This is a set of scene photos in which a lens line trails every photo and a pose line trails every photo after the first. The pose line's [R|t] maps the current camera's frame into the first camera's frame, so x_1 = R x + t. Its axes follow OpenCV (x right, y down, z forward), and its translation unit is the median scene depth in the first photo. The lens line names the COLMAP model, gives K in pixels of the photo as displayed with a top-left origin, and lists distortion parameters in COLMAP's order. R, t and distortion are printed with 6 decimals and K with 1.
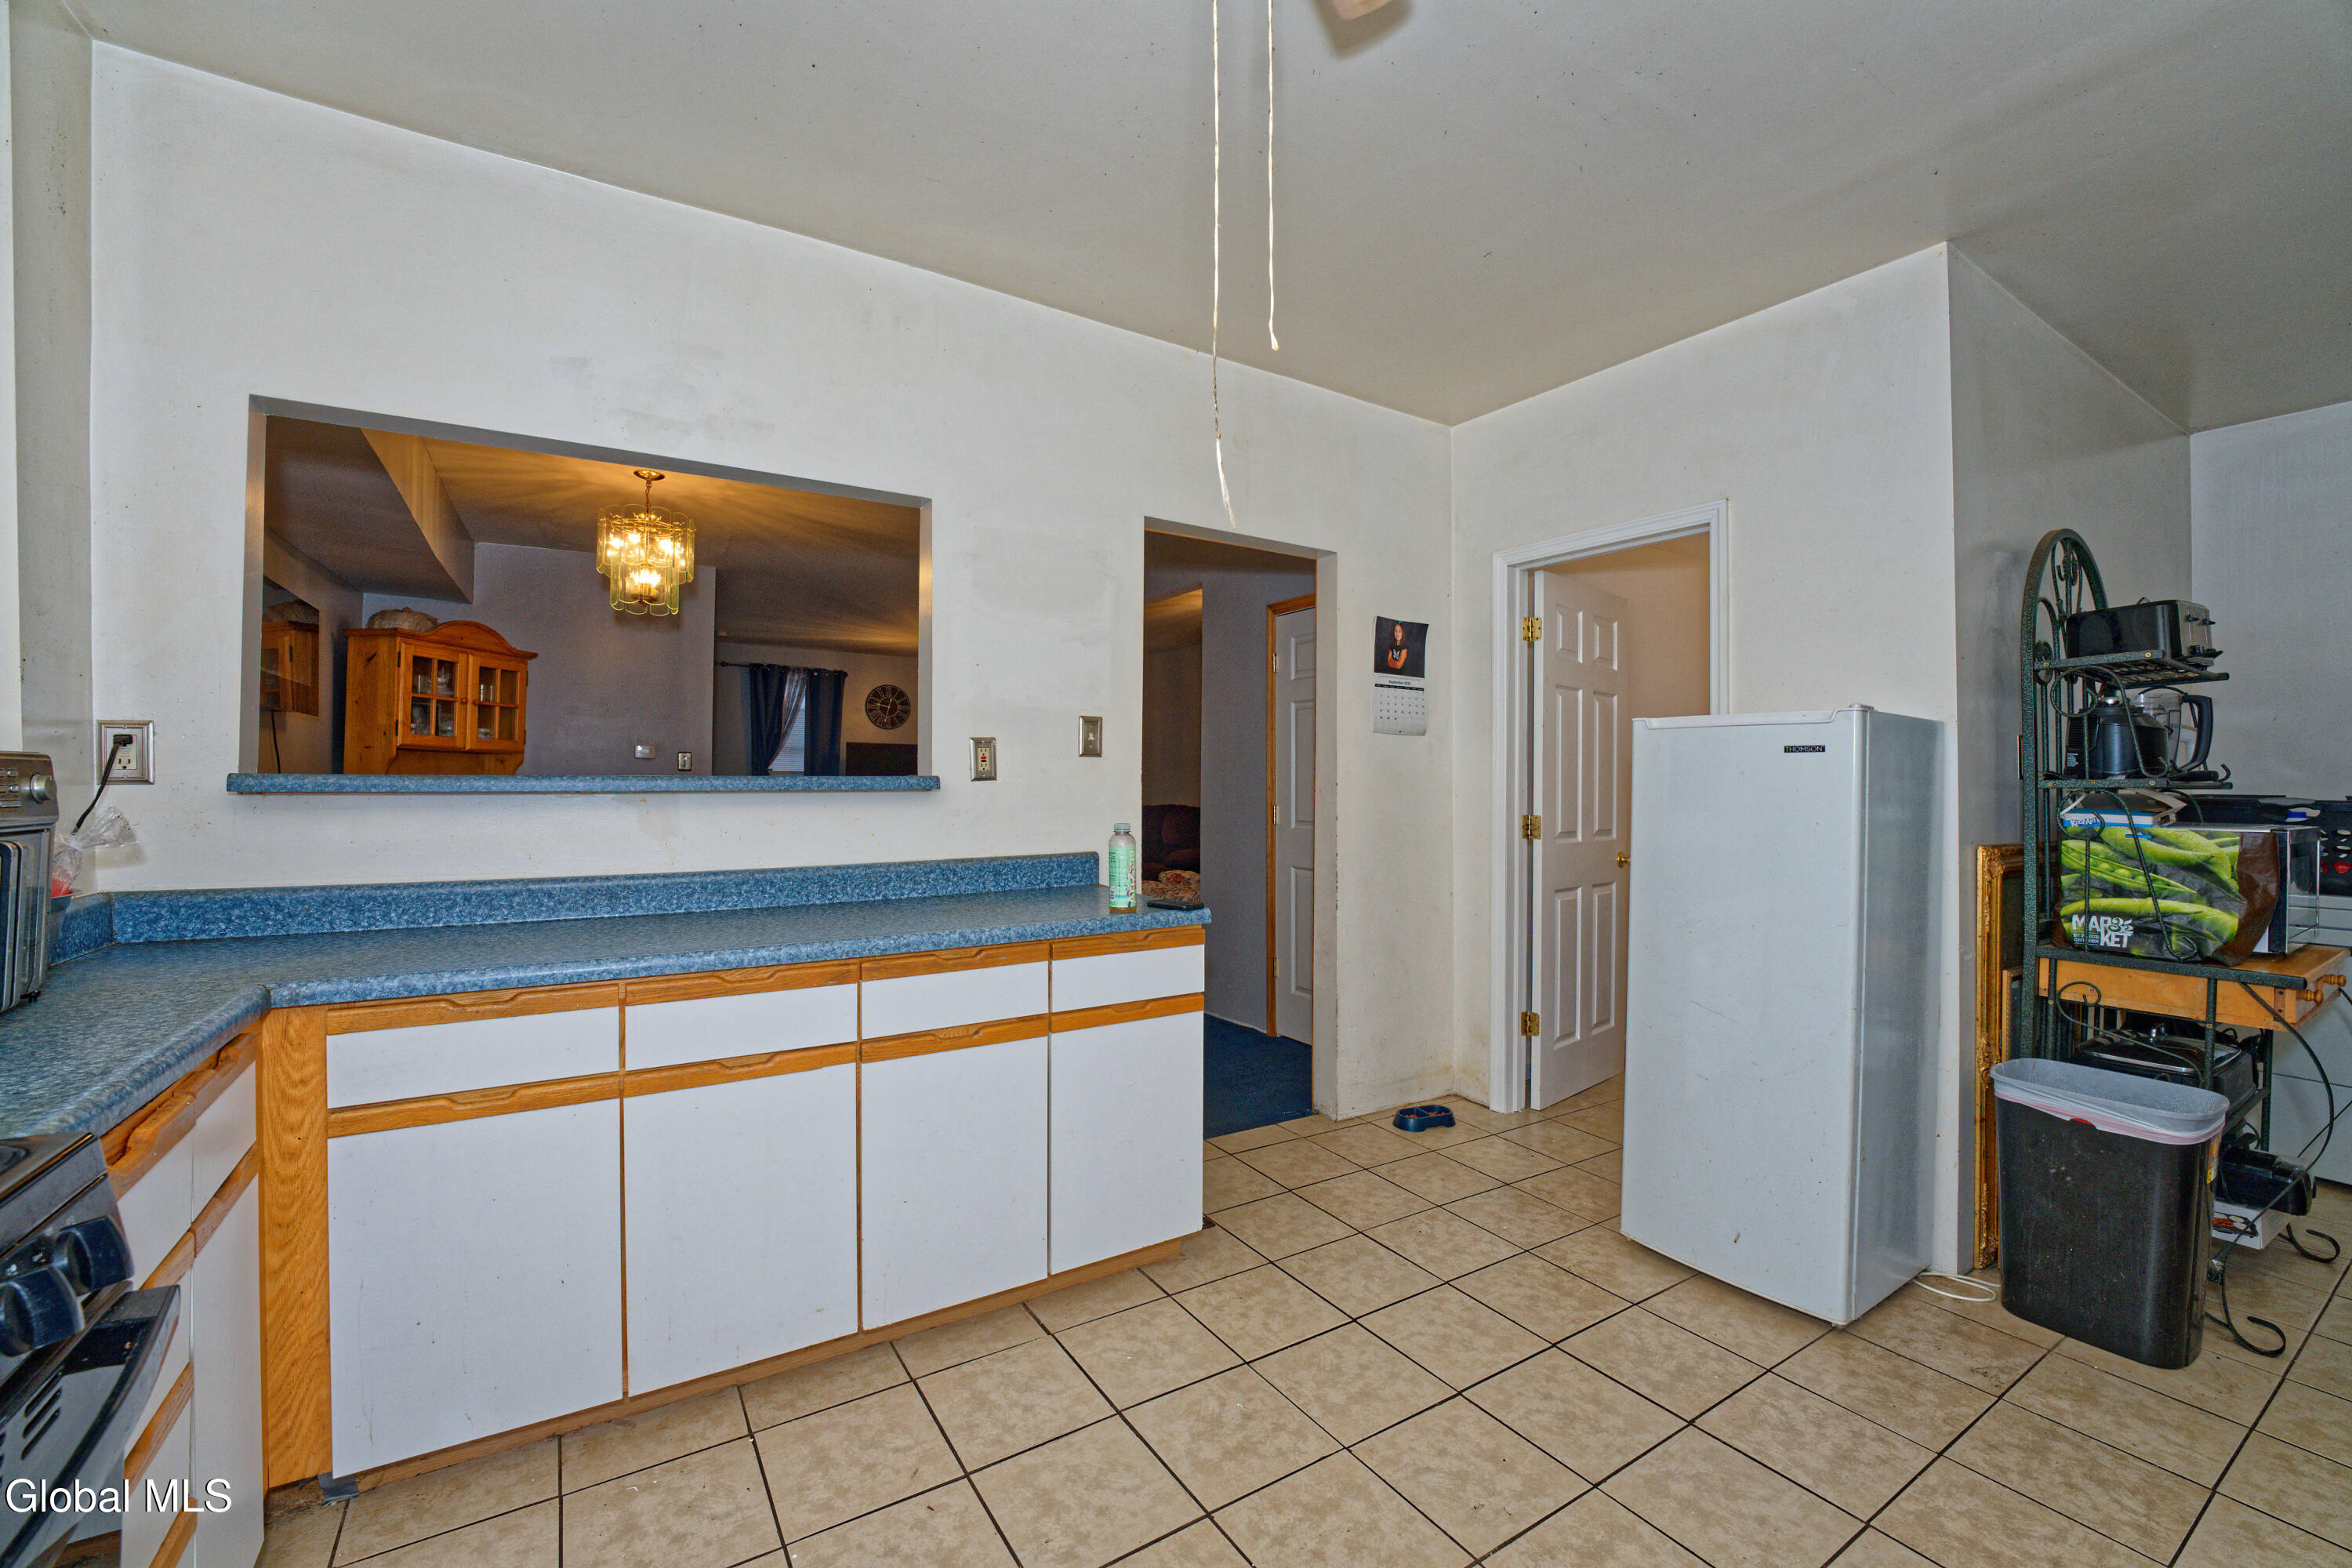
lens RADIAL K [[959.3, 0, 1169.4], [0, 959.3, 784.0], [0, 0, 1]] dist [-0.027001, 0.002732]
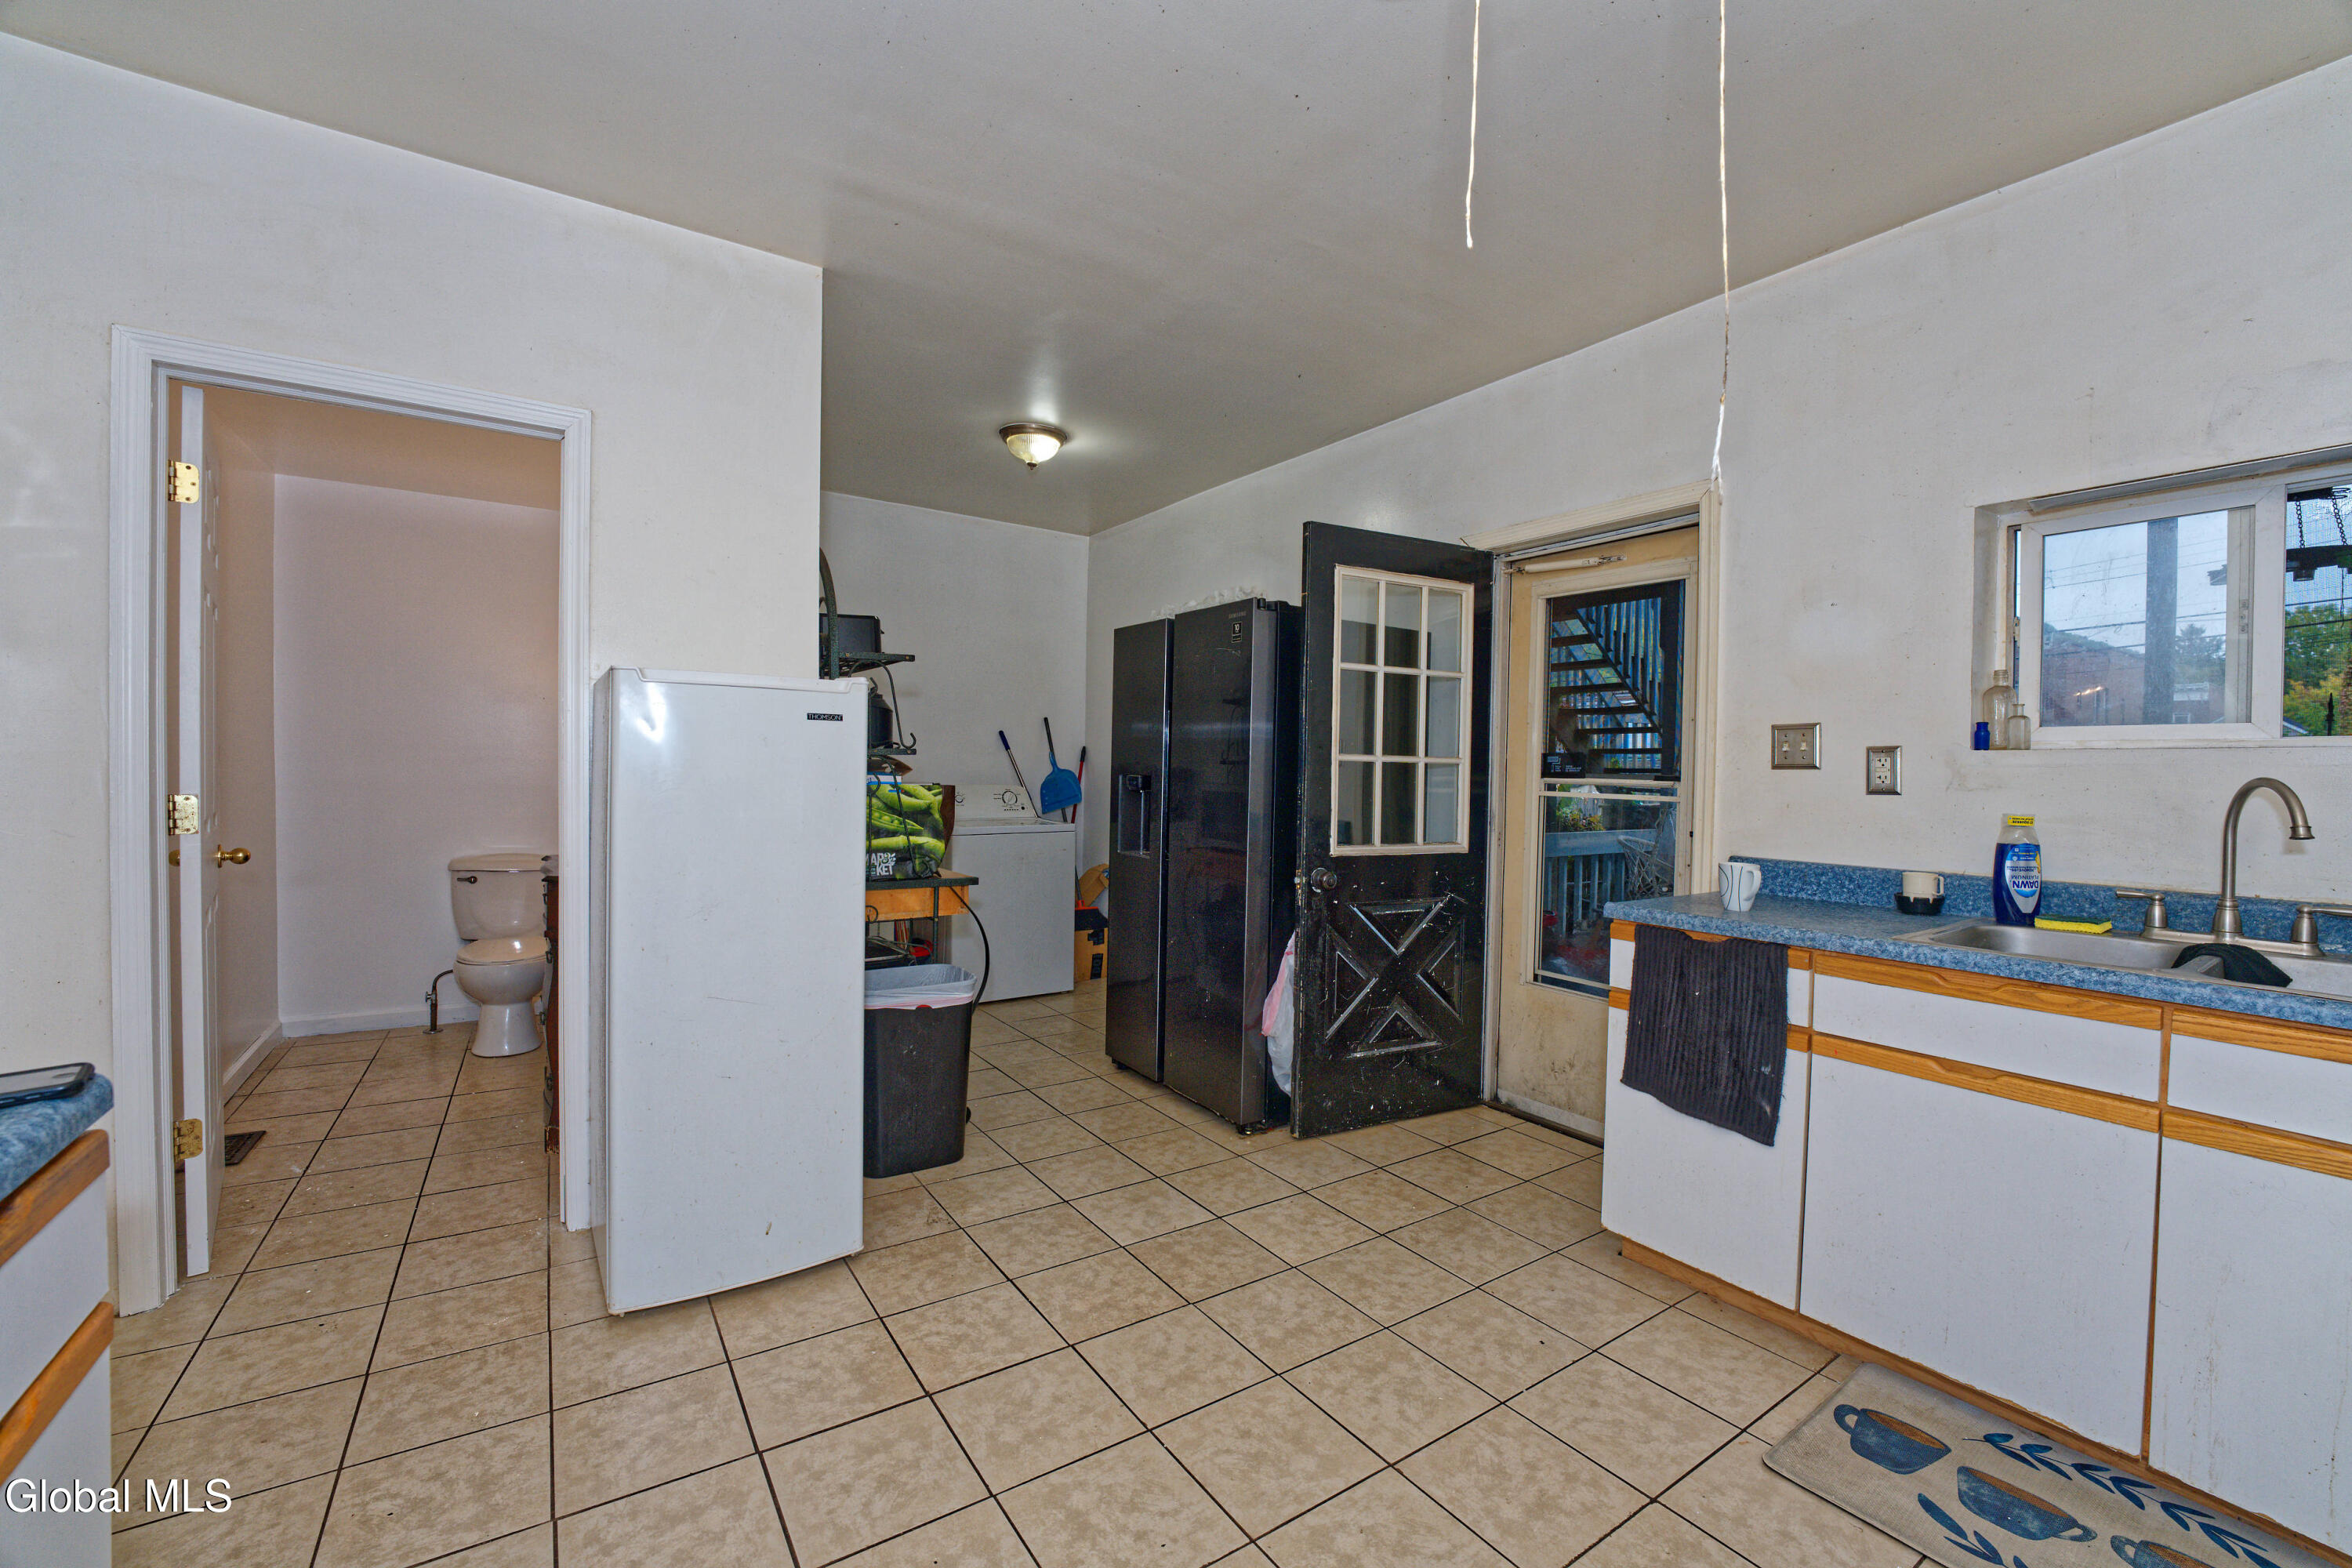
lens RADIAL K [[959.3, 0, 1182.3], [0, 959.3, 785.0], [0, 0, 1]] dist [-0.027001, 0.002732]
pose [[-0.028090, -0.030657, 0.999135, -0.362646], [-0.014632, 0.999435, 0.030255, -0.000771], [-0.999498, -0.013770, -0.028523, 0.637892]]
